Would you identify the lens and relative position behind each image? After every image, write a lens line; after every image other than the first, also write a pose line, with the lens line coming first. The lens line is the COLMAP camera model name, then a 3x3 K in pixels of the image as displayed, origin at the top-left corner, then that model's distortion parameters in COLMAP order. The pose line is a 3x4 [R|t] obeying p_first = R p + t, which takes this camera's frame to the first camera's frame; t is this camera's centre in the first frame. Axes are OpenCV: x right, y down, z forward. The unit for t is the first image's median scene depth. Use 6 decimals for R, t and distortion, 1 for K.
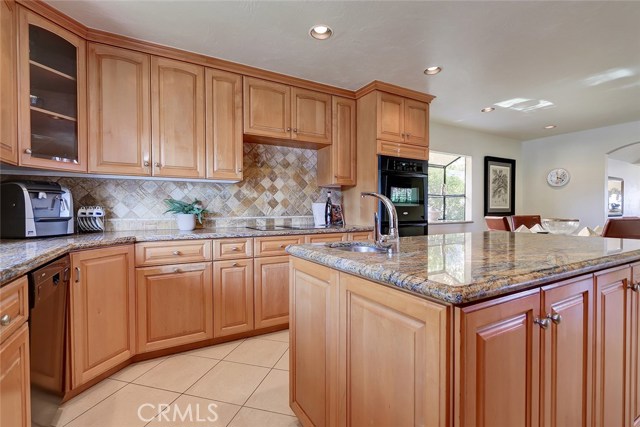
lens RADIAL K [[297.2, 0, 320.0], [0, 297.2, 213.5], [0, 0, 1]] dist [0.001134, 0.000054]
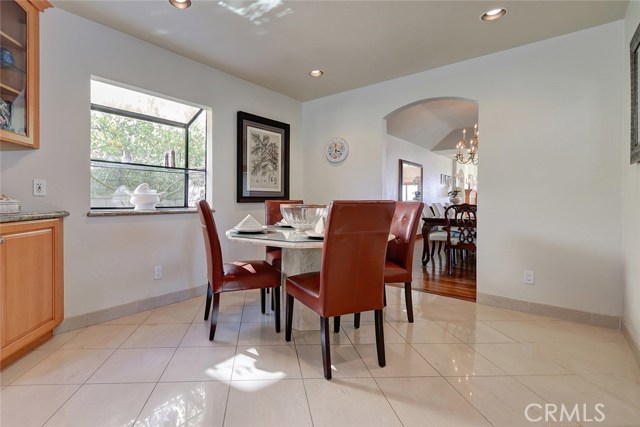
lens RADIAL K [[303.4, 0, 305.6], [0, 303.4, 204.3], [0, 0, 1]] dist [-0.001540, -0.000246]
pose [[0.933825, -0.000881, 0.357728, 0.442294], [0.001736, 0.999996, -0.002071, 0.015387], [-0.357725, 0.002555, 0.933823, 0.307156]]
